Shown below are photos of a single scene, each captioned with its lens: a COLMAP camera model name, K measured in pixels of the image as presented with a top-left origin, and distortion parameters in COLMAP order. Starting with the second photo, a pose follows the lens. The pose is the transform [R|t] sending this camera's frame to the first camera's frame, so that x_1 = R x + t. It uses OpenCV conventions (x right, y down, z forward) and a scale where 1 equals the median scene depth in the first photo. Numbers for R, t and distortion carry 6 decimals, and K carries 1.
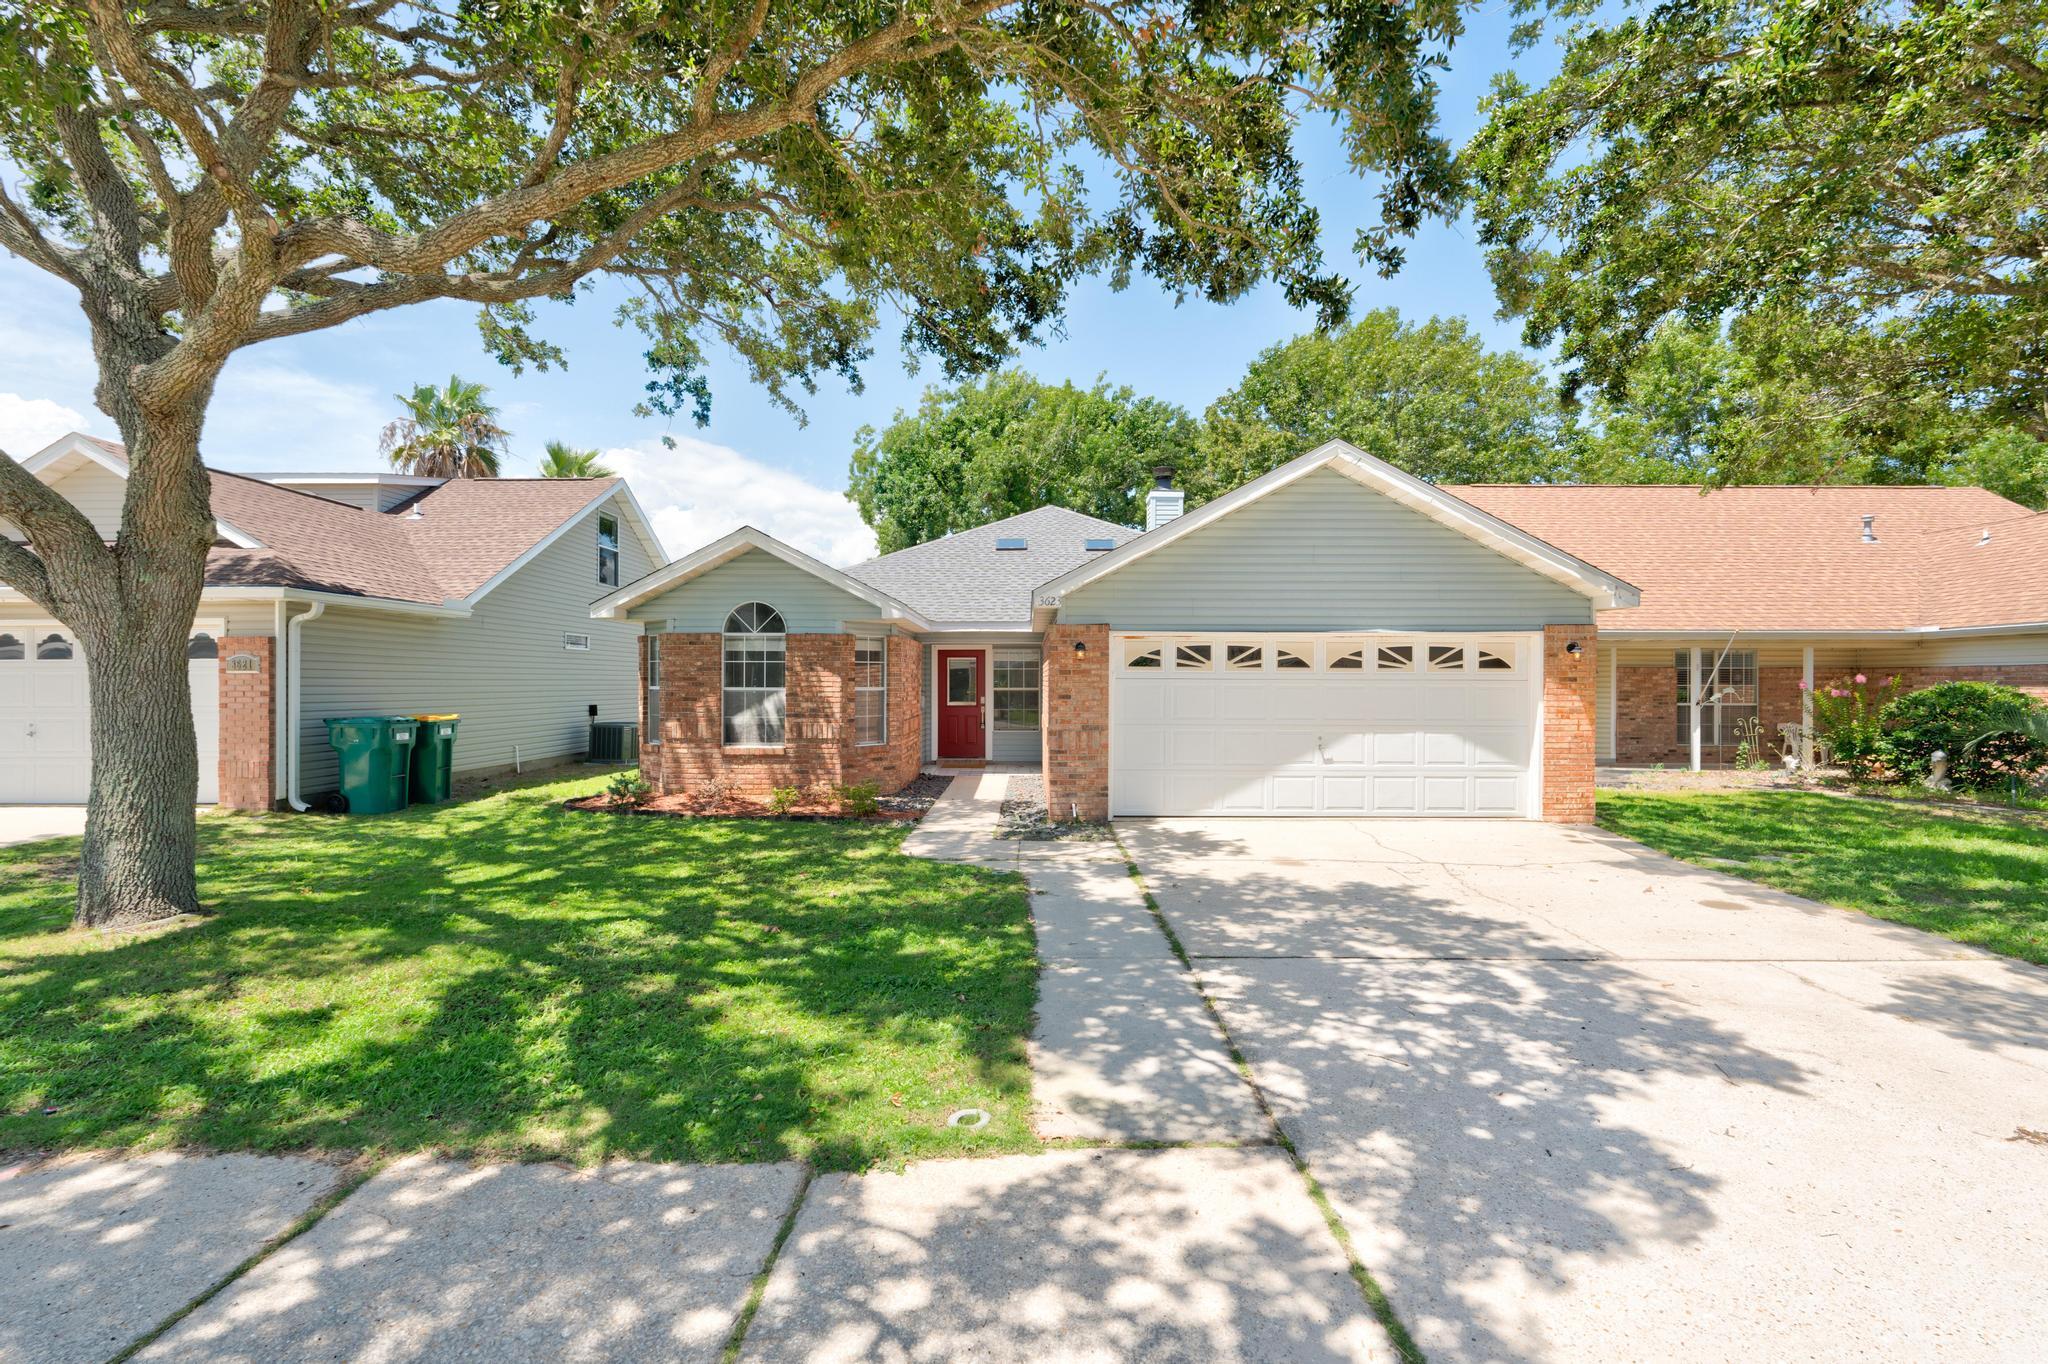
lens RADIAL K [[957.0, 0, 1024.0], [0, 957.0, 682.0], [0, 0, 1]] dist [-0.000224, -0.000010]
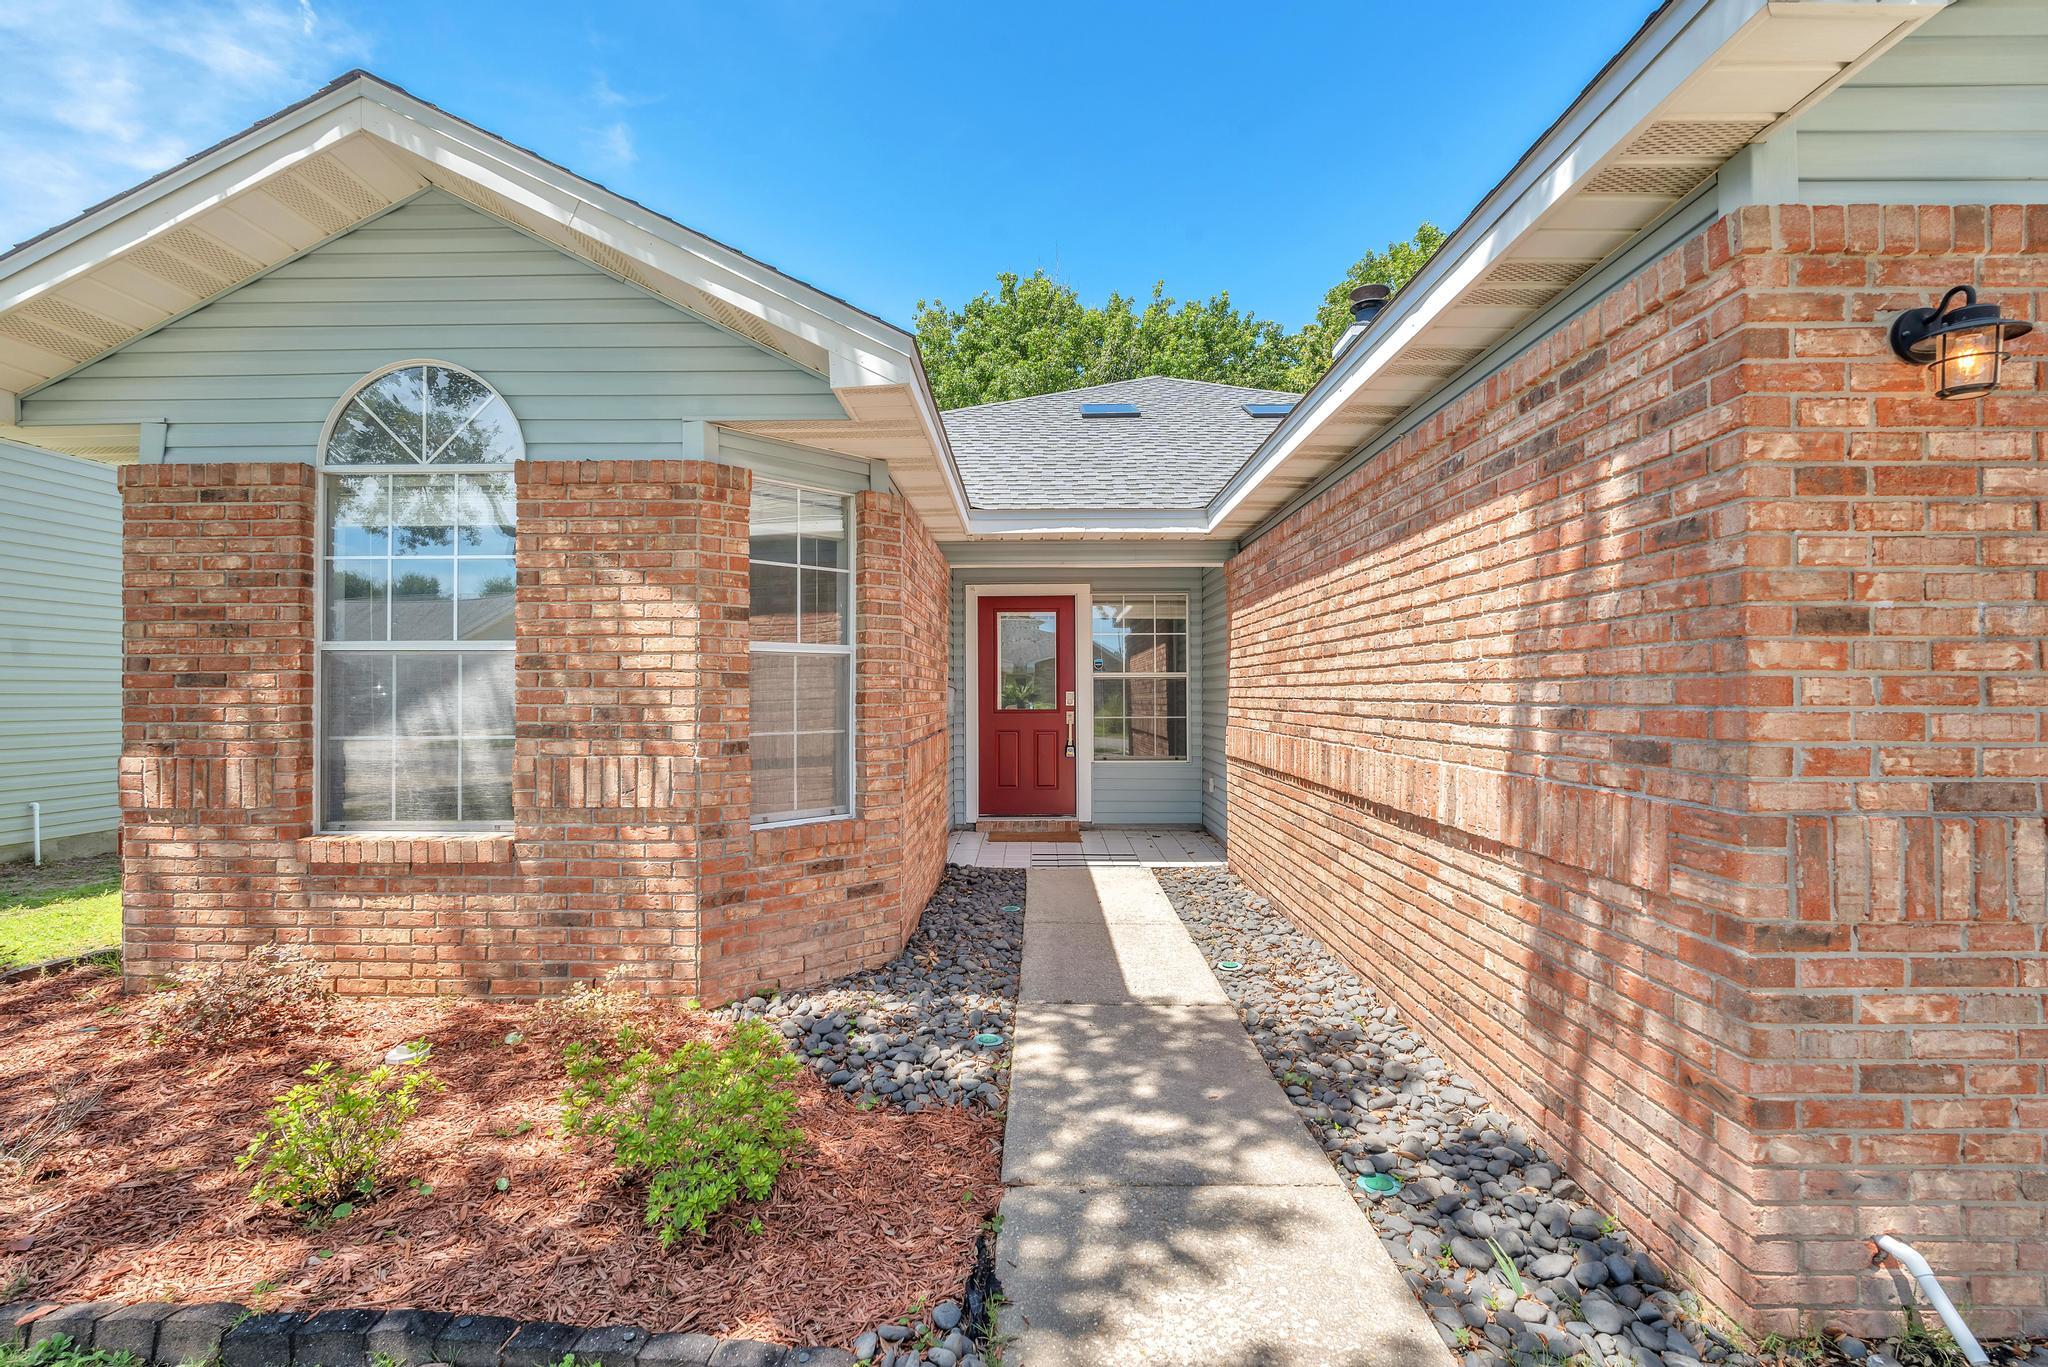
lens RADIAL K [[957.0, 0, 1024.0], [0, 957.0, 683.5], [0, 0, 1]] dist [-0.000224, -0.000010]
pose [[0.999911, -0.005986, -0.011933, -0.083001], [0.005885, 0.999947, -0.008453, 0.022724], [0.011983, 0.008382, 0.999893, 0.697977]]
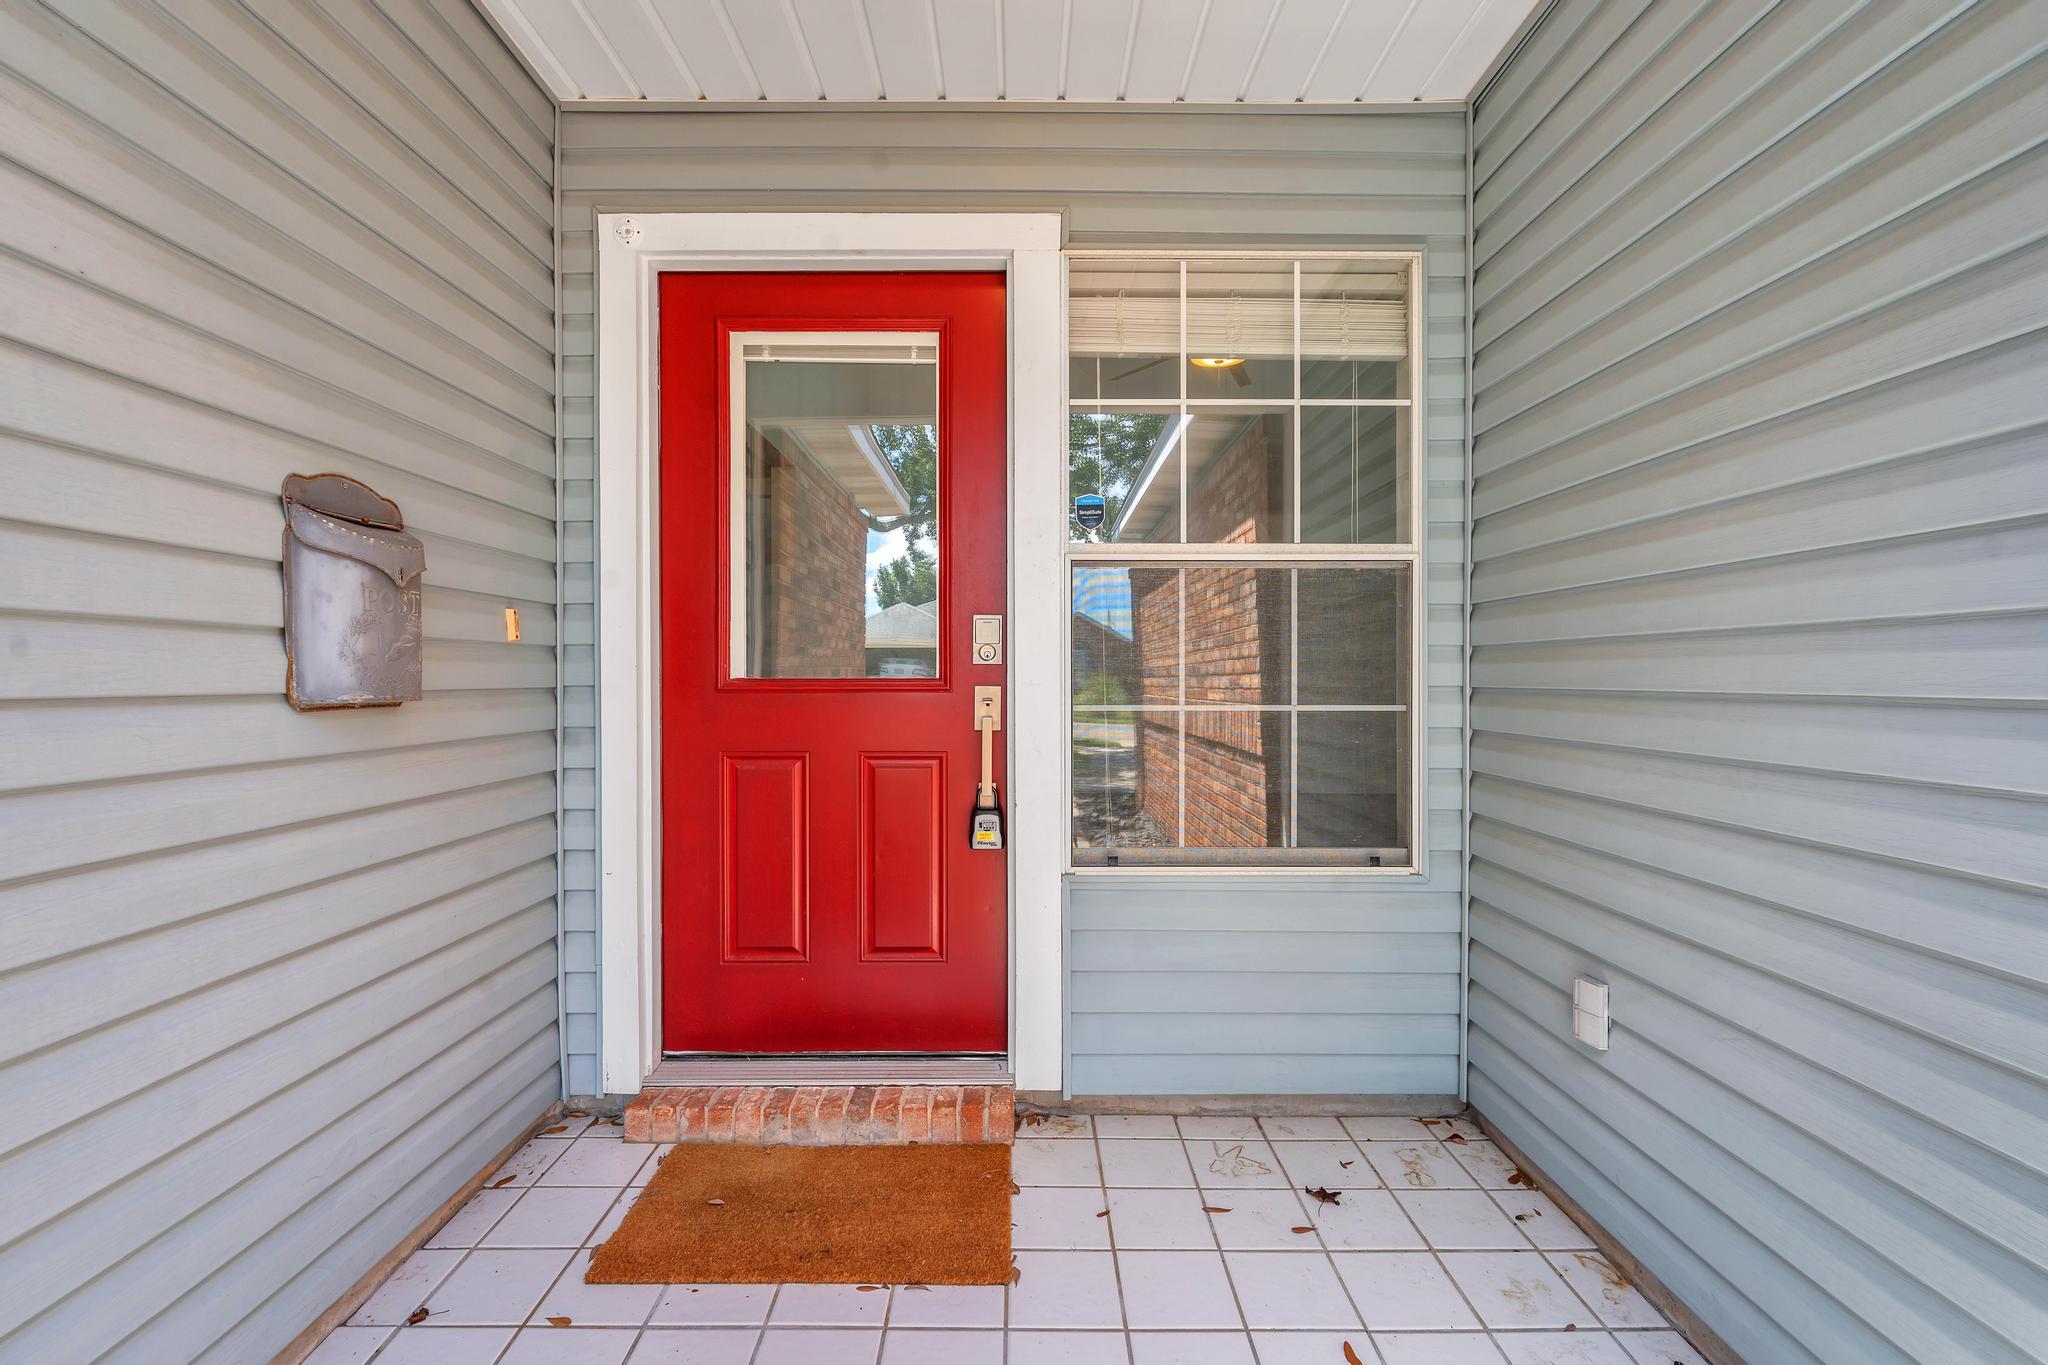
lens RADIAL K [[957.0, 0, 1024.0], [0, 957.0, 682.5], [0, 0, 1]] dist [-0.000224, -0.000010]
pose [[0.999997, -0.002515, -0.000643, -0.050754], [0.002521, 0.999957, 0.008977, 0.034949], [0.000620, -0.008978, 0.999960, 1.192278]]
